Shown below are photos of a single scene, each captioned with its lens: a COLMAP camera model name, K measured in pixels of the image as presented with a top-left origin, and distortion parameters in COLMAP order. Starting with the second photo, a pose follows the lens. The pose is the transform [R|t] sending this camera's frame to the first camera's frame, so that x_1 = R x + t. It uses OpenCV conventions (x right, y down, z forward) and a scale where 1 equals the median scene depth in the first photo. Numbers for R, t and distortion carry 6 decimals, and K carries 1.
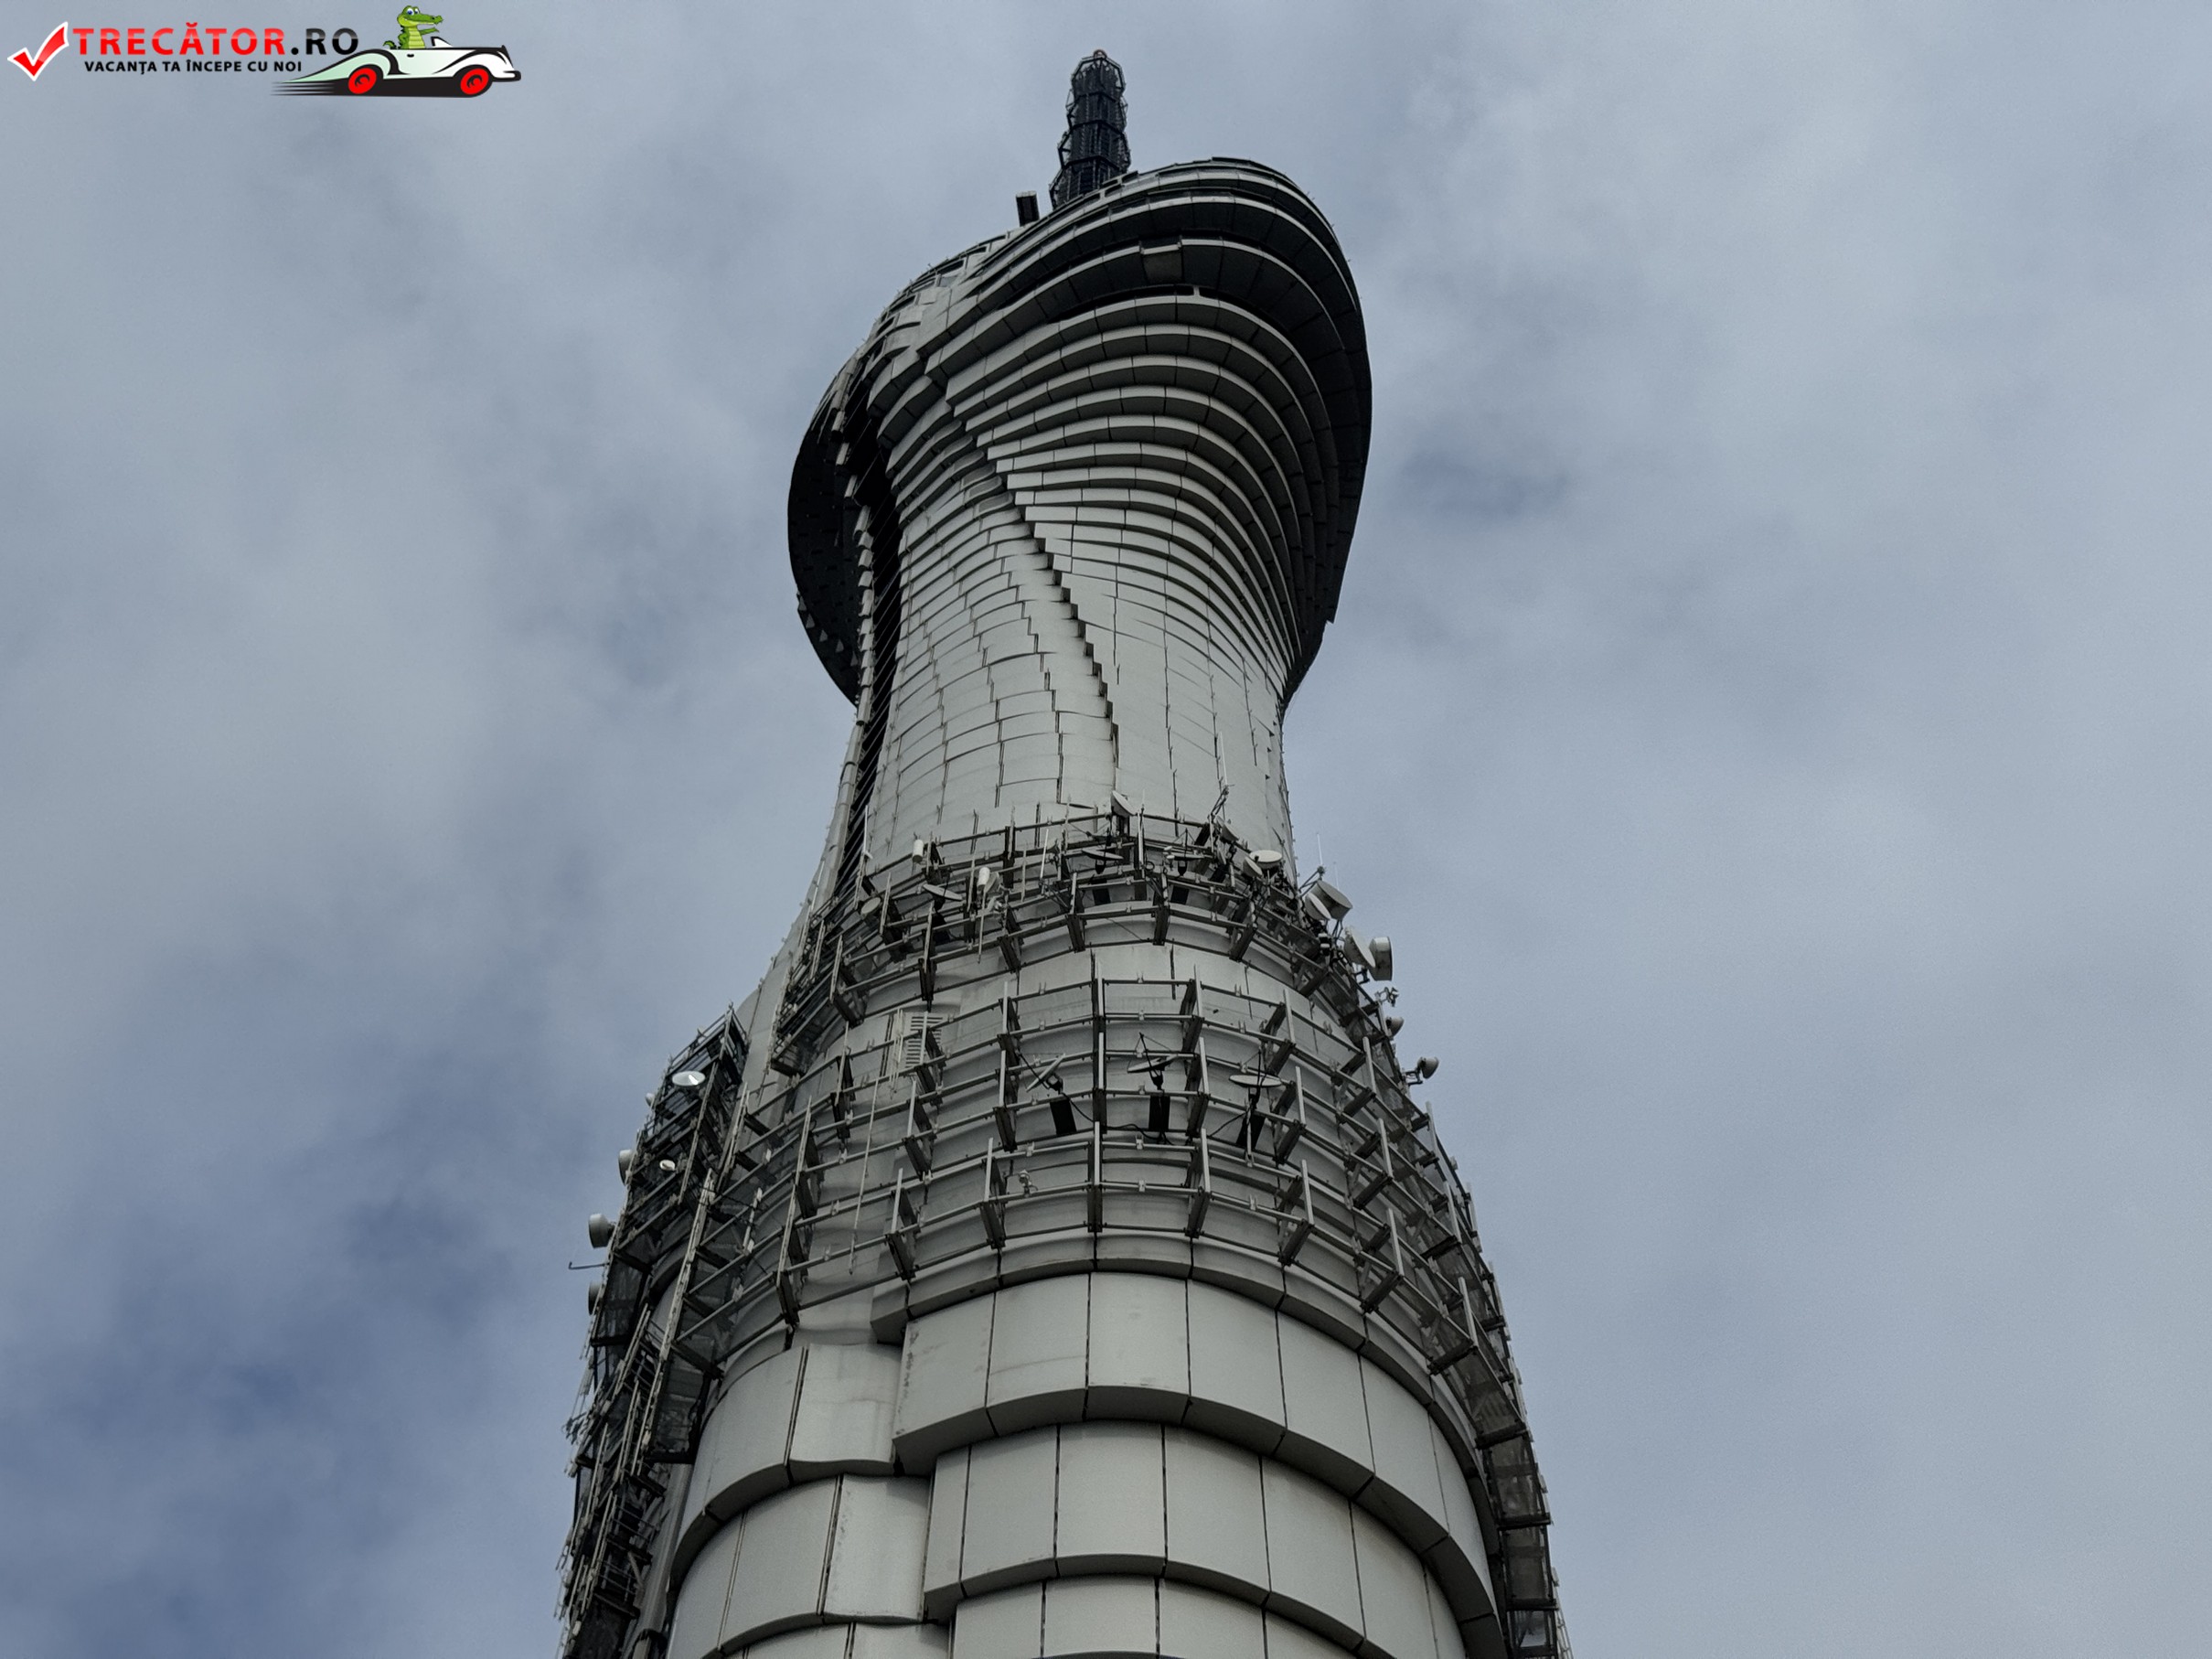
lens RADIAL K [[3068.6, 0, 1120.8], [0, 3068.6, 838.1], [0, 0, 1]] dist [0.134235, 0.000000]
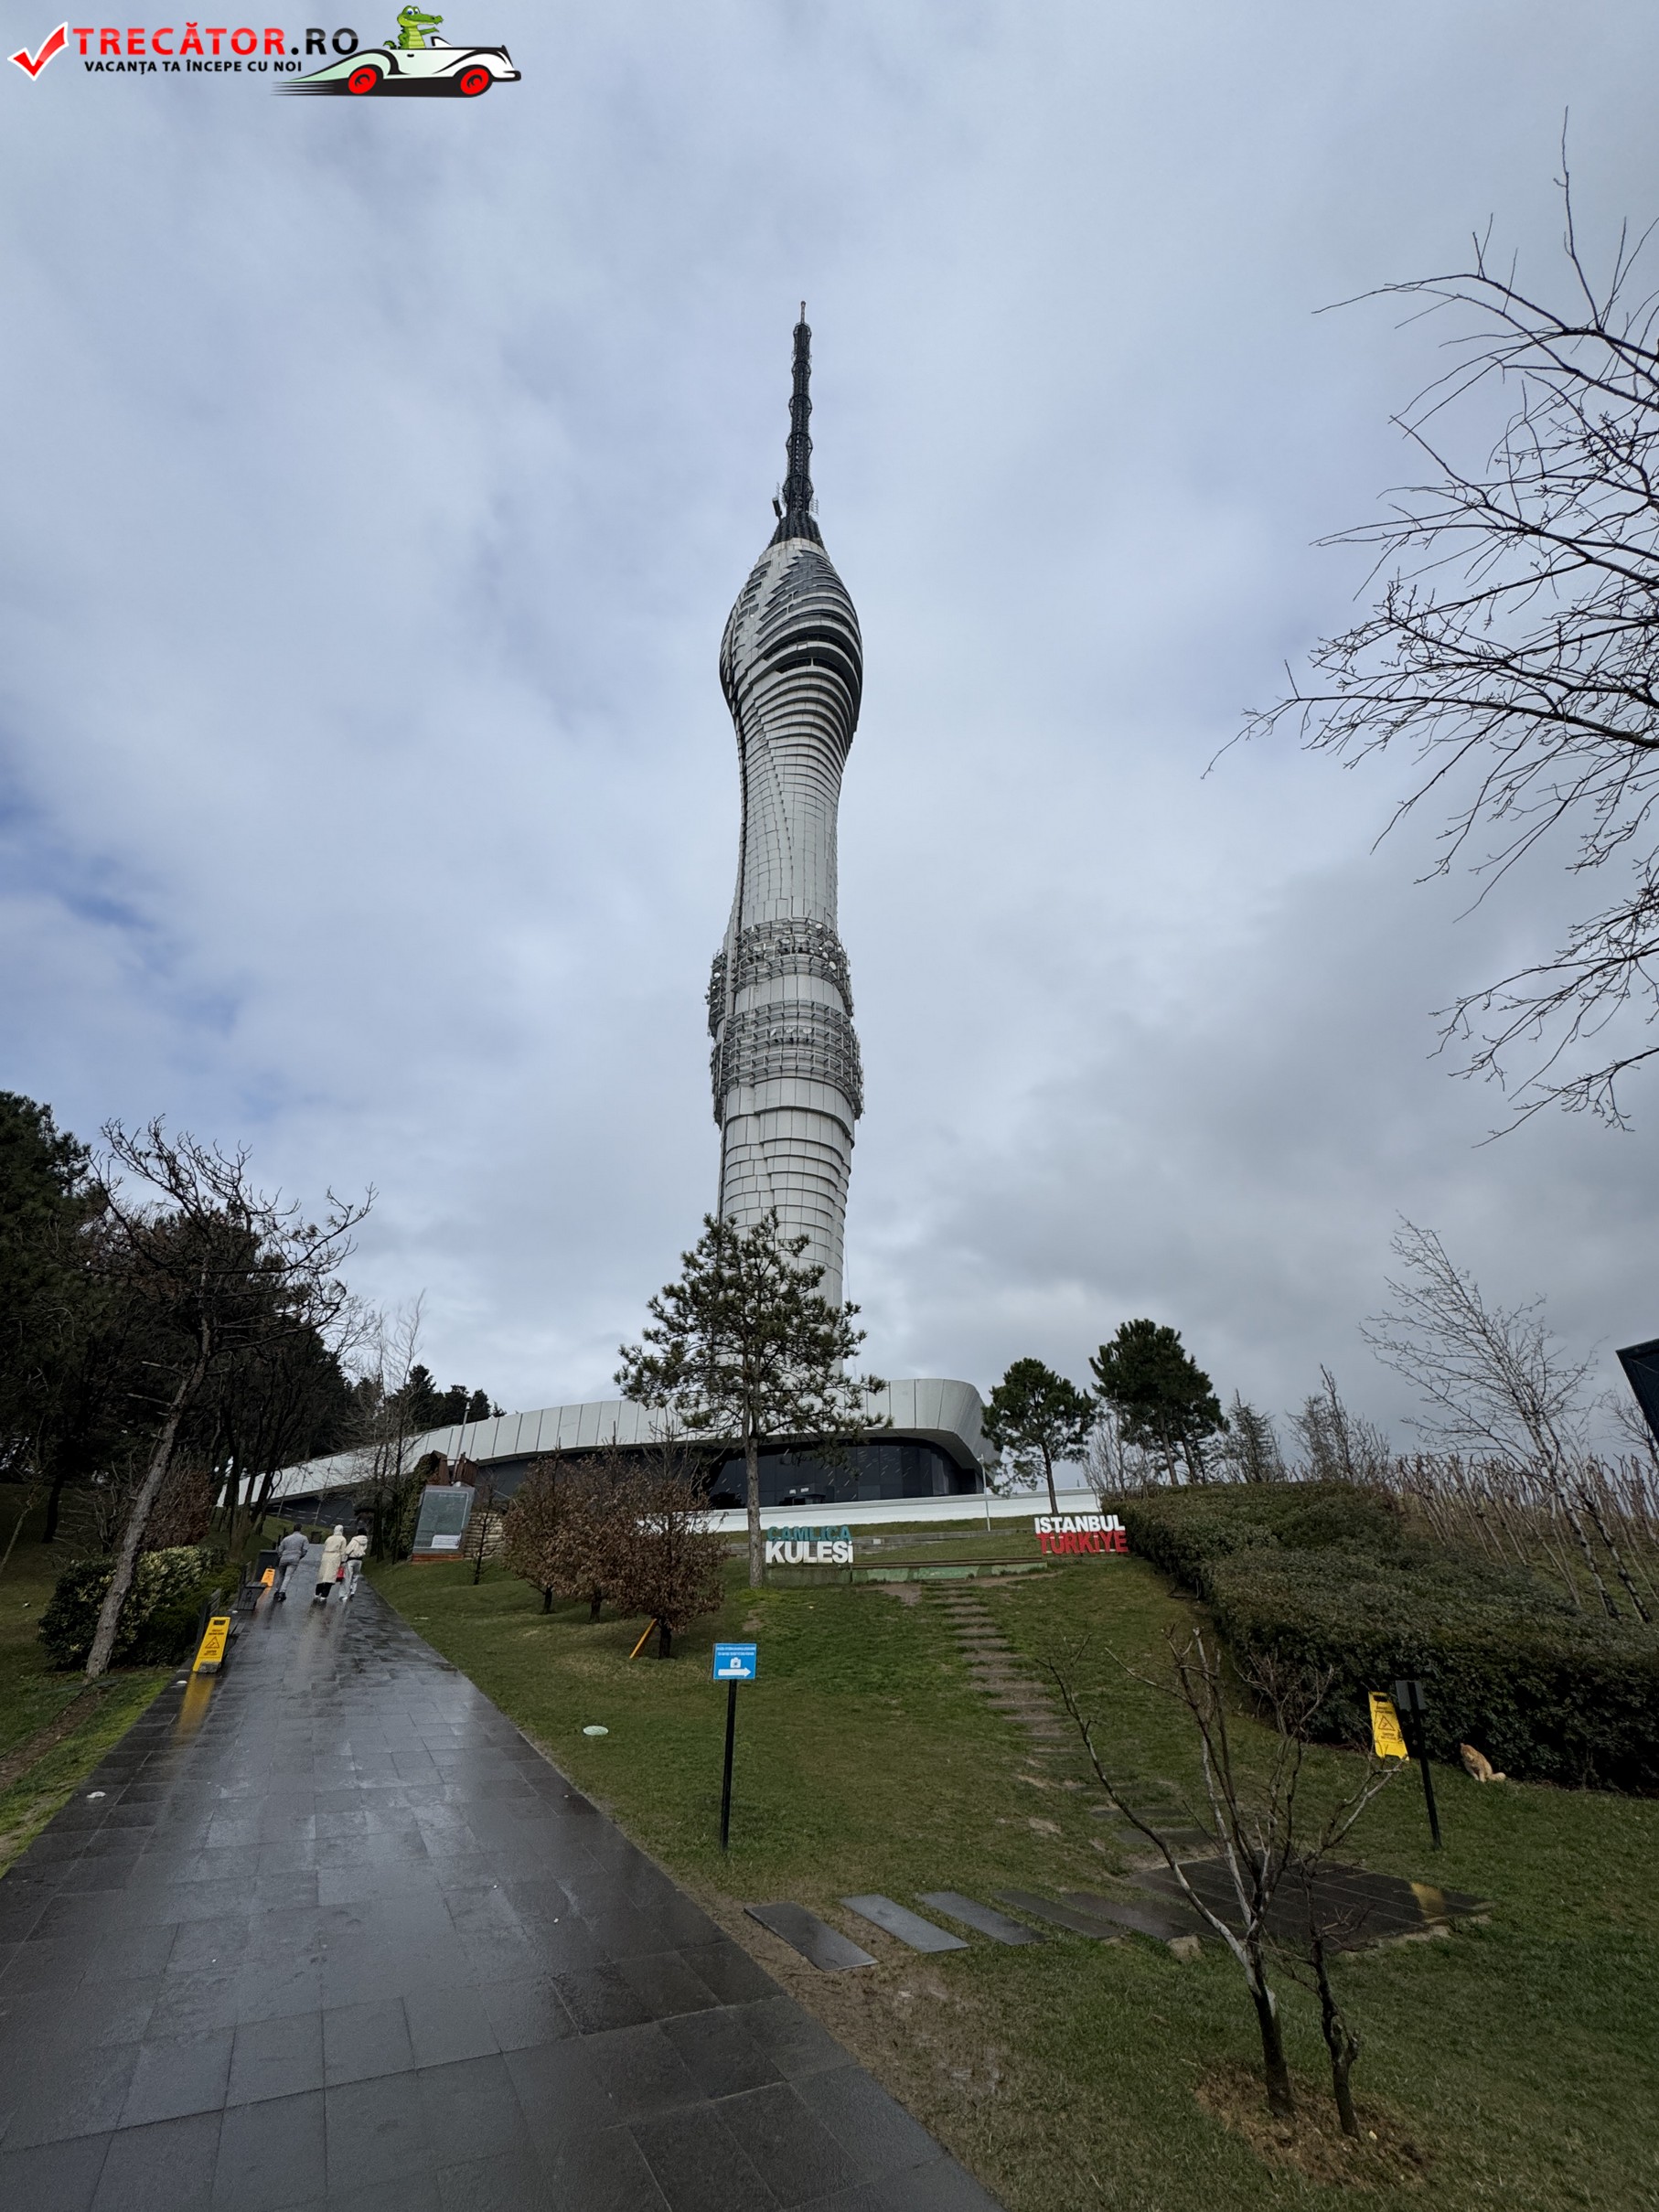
lens RADIAL K [[876.0, 0, 834.8], [0, 876.0, 1105.8], [0, 0, 1]] dist [-0.004371, 0.001688]
pose [[0.995425, -0.055171, -0.078007, 0.190269], [0.091764, 0.779472, 0.619680, -0.741424], [0.026616, -0.624003, 0.780968, -0.381926]]
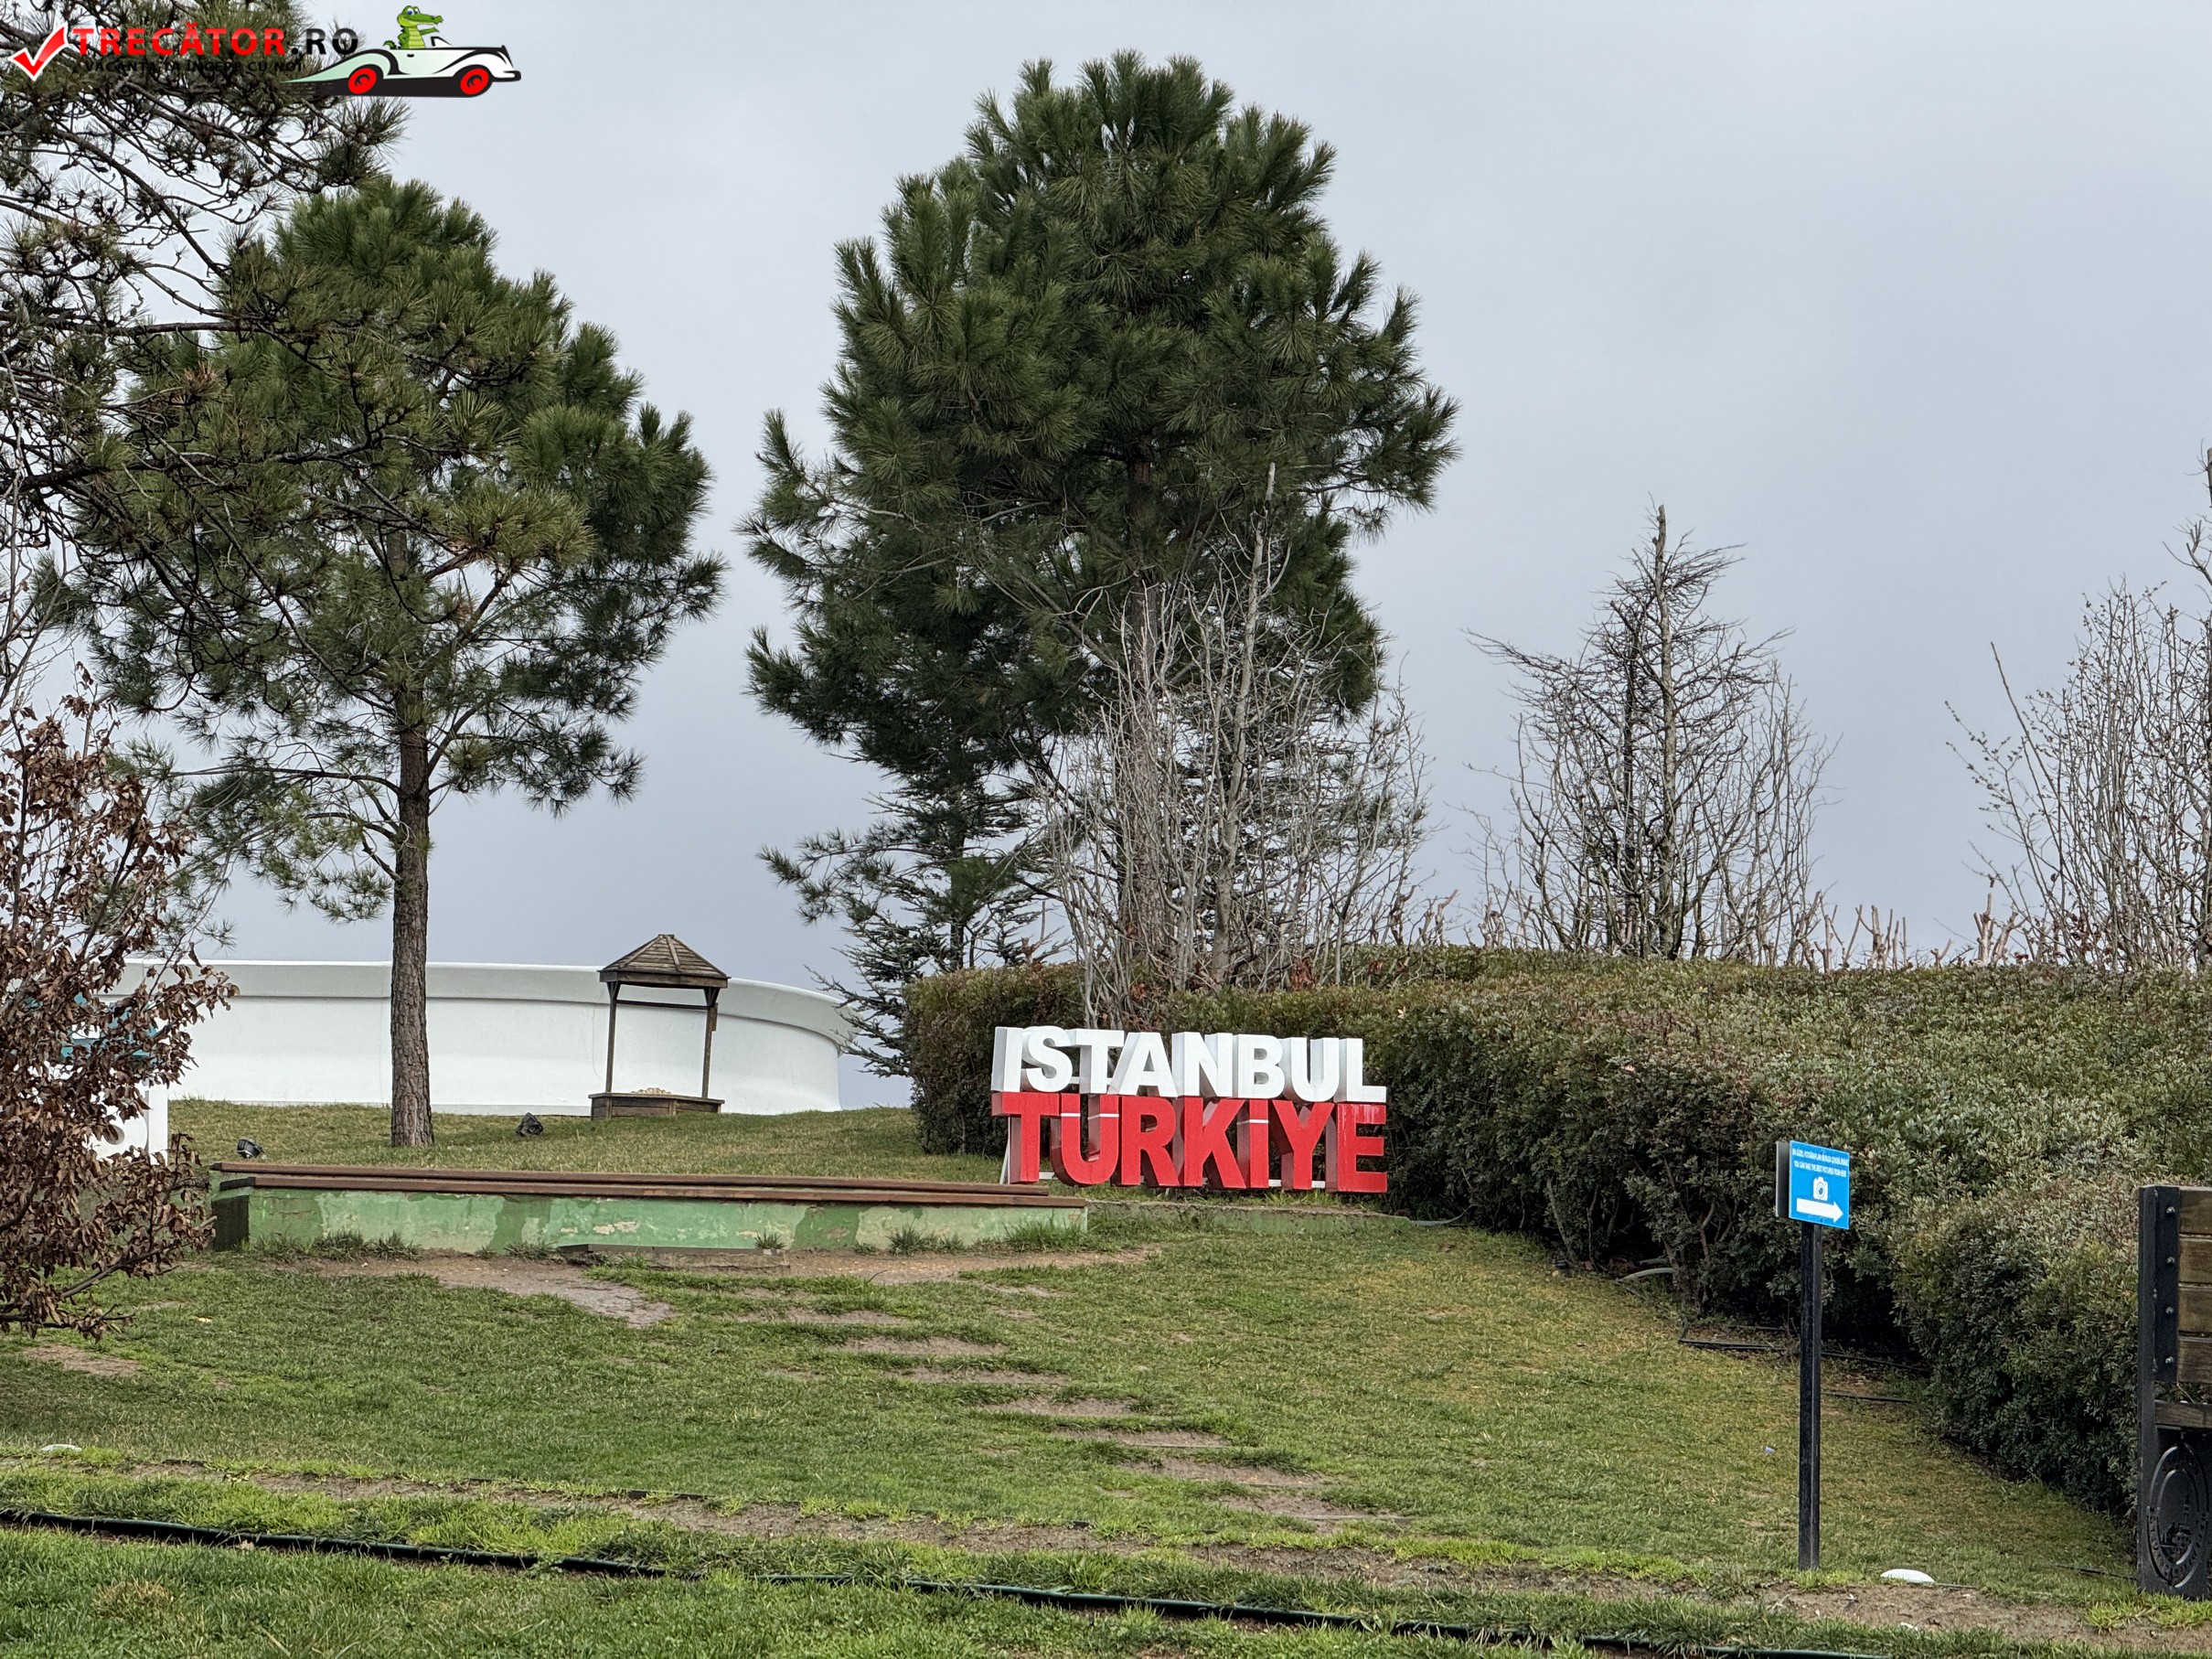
lens RADIAL K [[7825.9, 0, 1097.1], [0, 7825.9, 819.0], [0, 0, 1]] dist [0.214114, 0.000000]
pose [[0.918239, 0.057960, 0.391763, 0.056351], [-0.370347, 0.476097, 0.797606, -0.856398], [-0.140288, -0.877481, 0.458636, -0.454500]]
